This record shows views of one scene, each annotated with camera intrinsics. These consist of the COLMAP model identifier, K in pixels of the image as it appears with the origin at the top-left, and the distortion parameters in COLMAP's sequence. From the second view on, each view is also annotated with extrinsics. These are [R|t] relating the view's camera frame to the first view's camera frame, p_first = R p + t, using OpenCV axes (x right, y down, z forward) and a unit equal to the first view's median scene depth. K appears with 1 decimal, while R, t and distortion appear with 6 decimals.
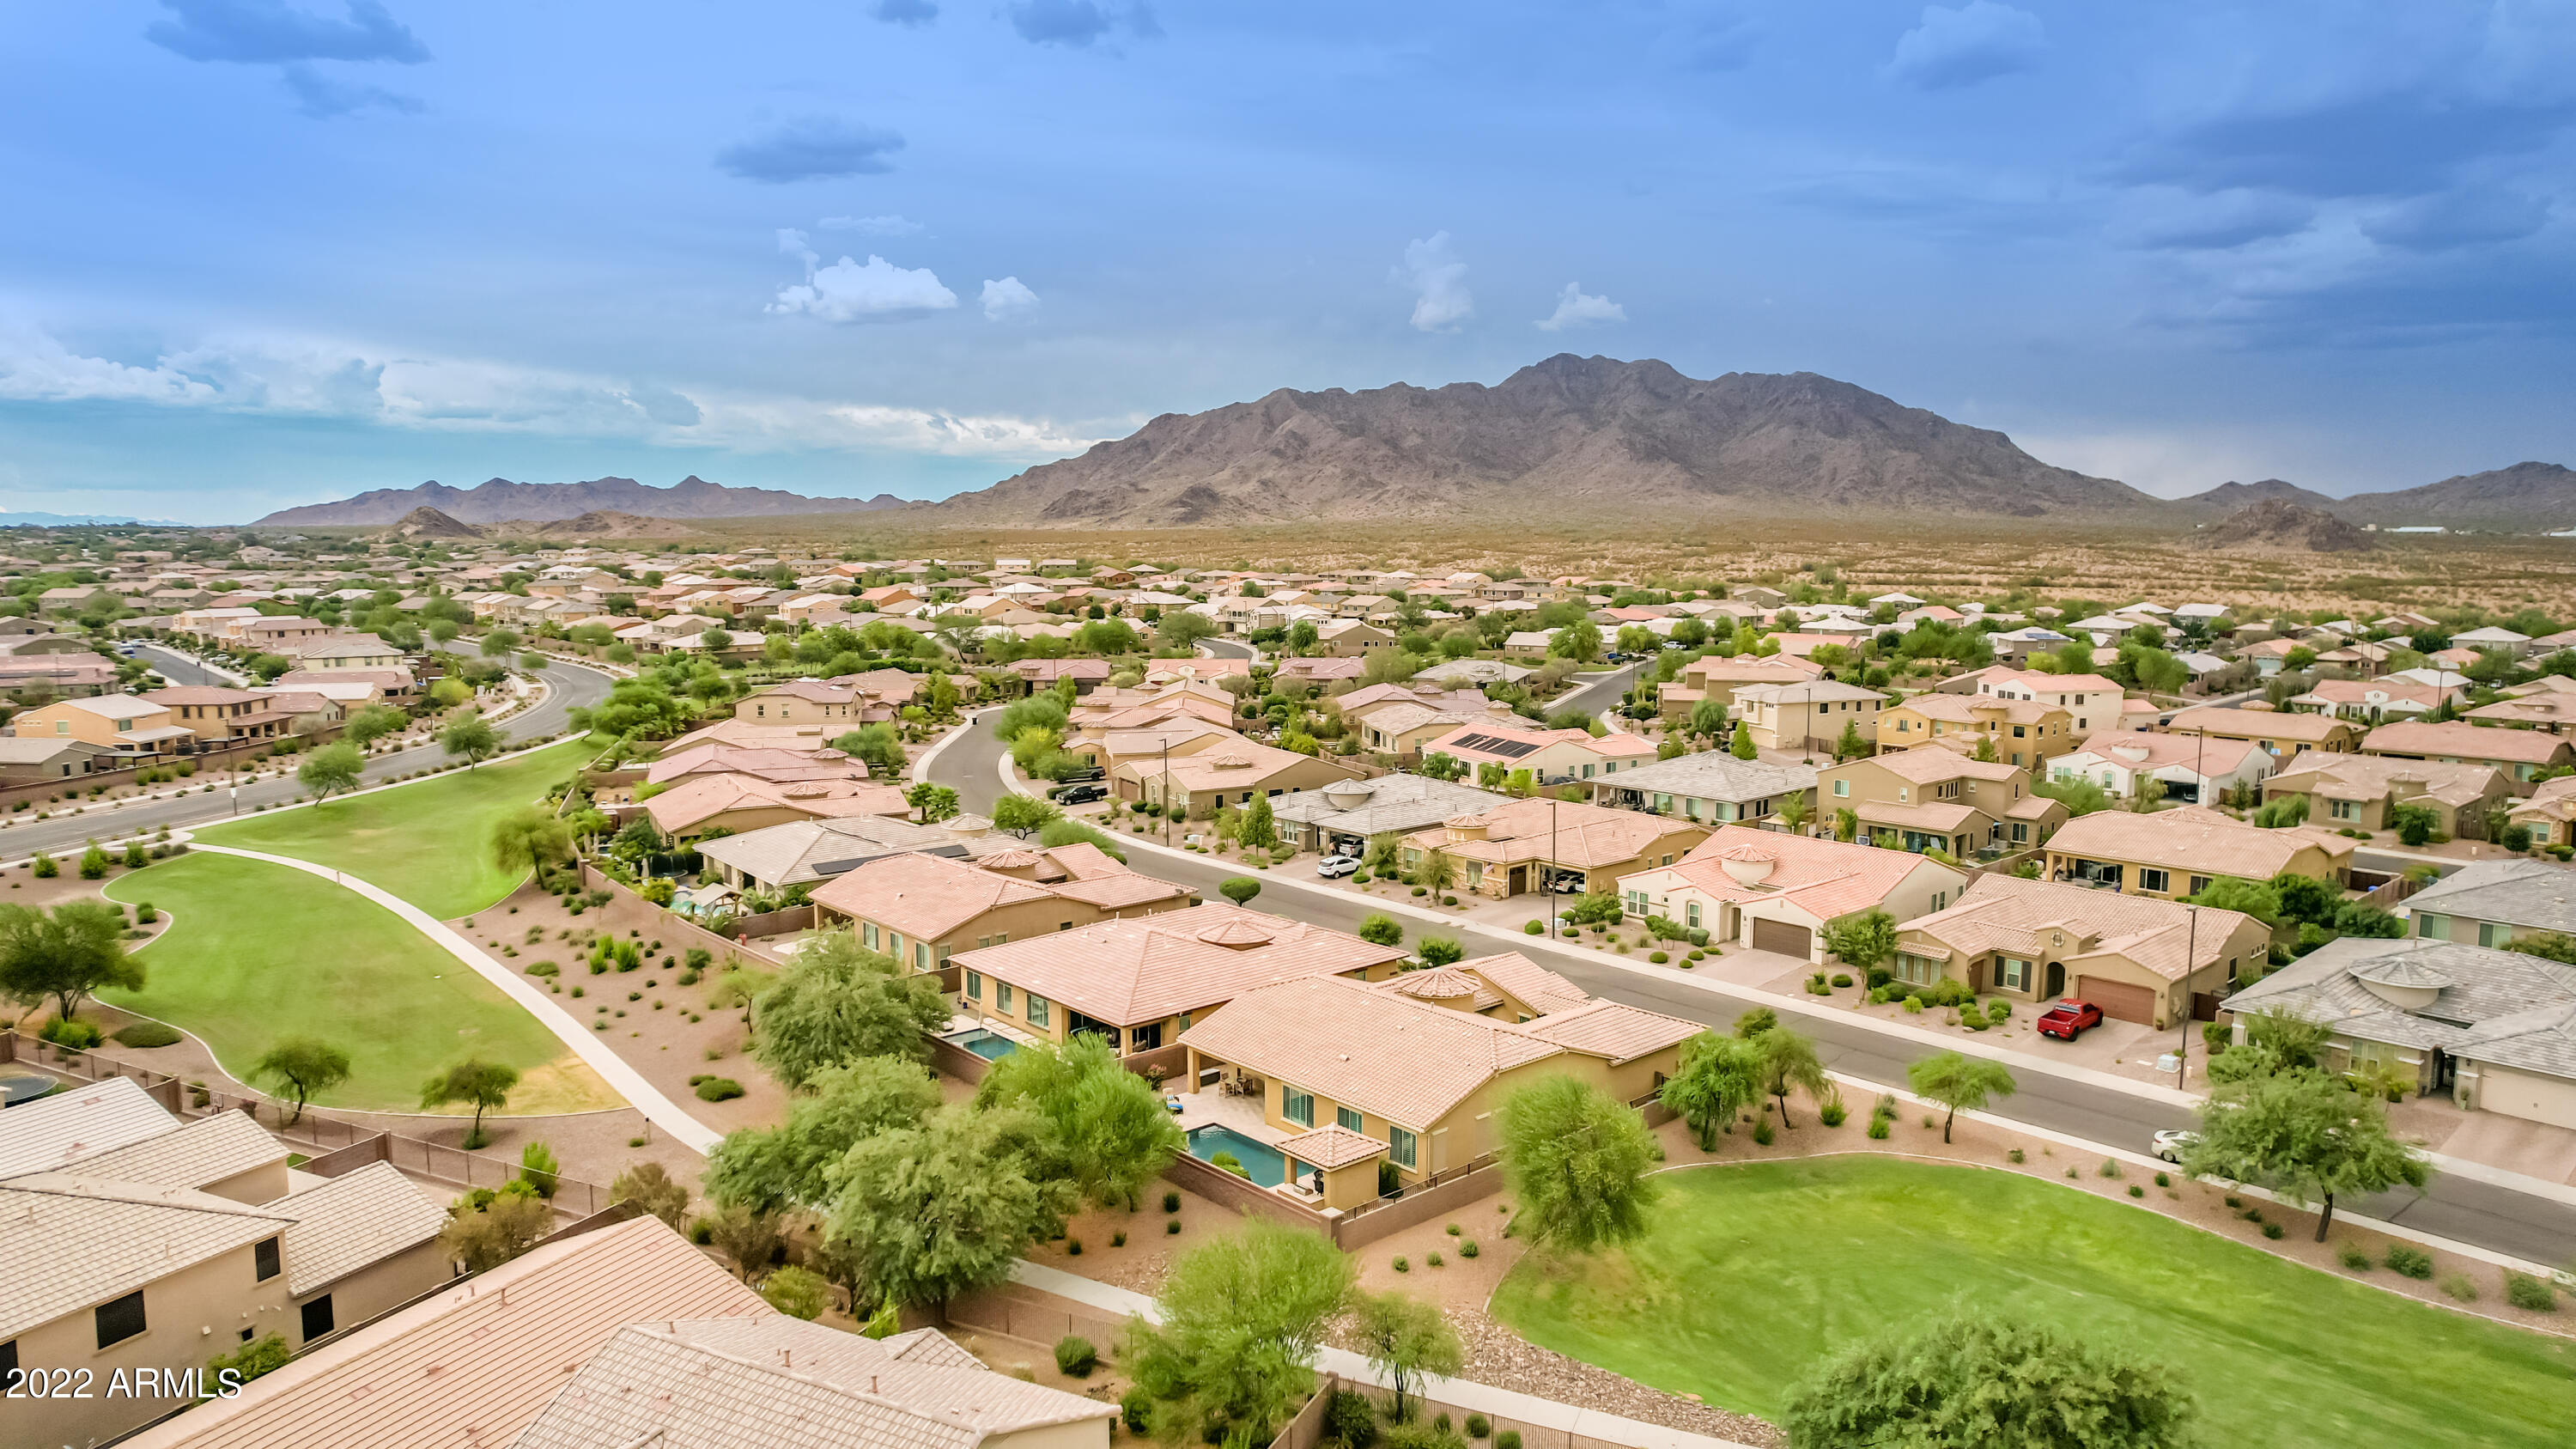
lens RADIAL K [[1656.6, 0, 1284.7], [0, 1656.6, 713.0], [0, 0, 1]] dist [-0.079490, 0.072630]
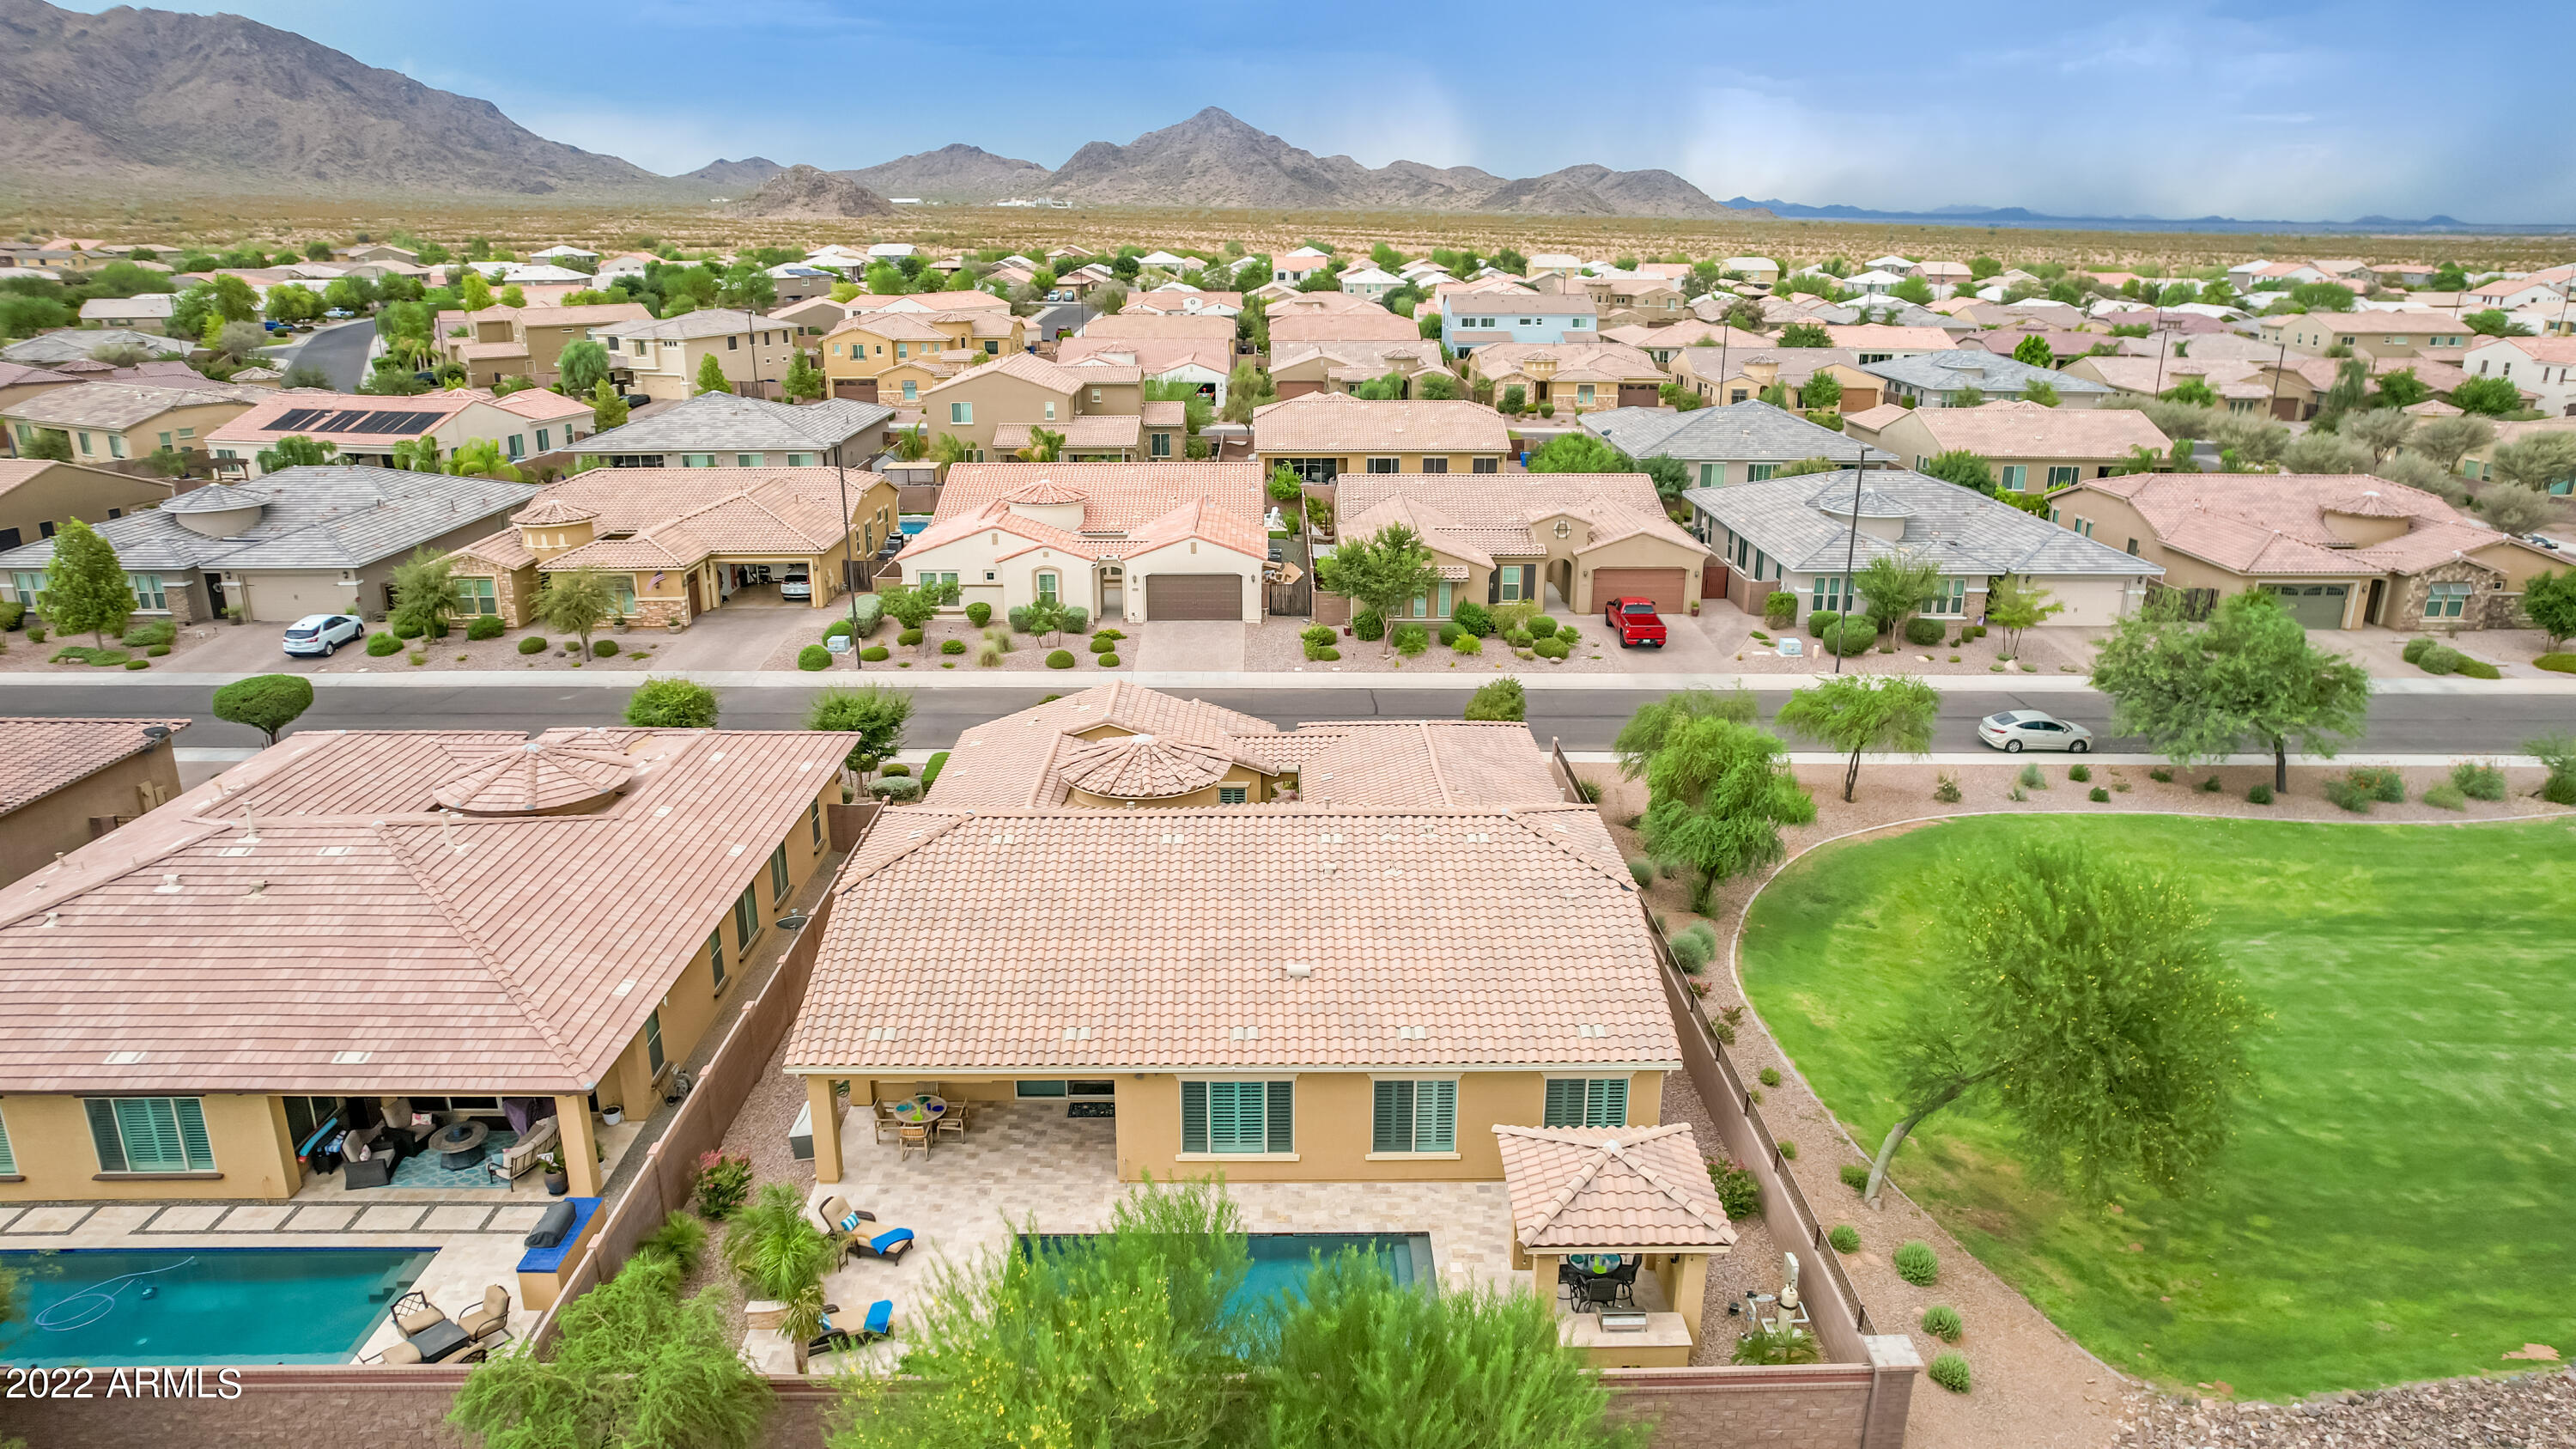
lens RADIAL K [[1656.6, 0, 1295.8], [0, 1656.6, 722.8], [0, 0, 1]] dist [-0.079490, 0.072630]
pose [[0.653293, -0.224672, 0.723001, -0.060106], [0.083719, 0.970536, 0.225946, 0.011399], [-0.752462, -0.087080, 0.652854, 0.167412]]
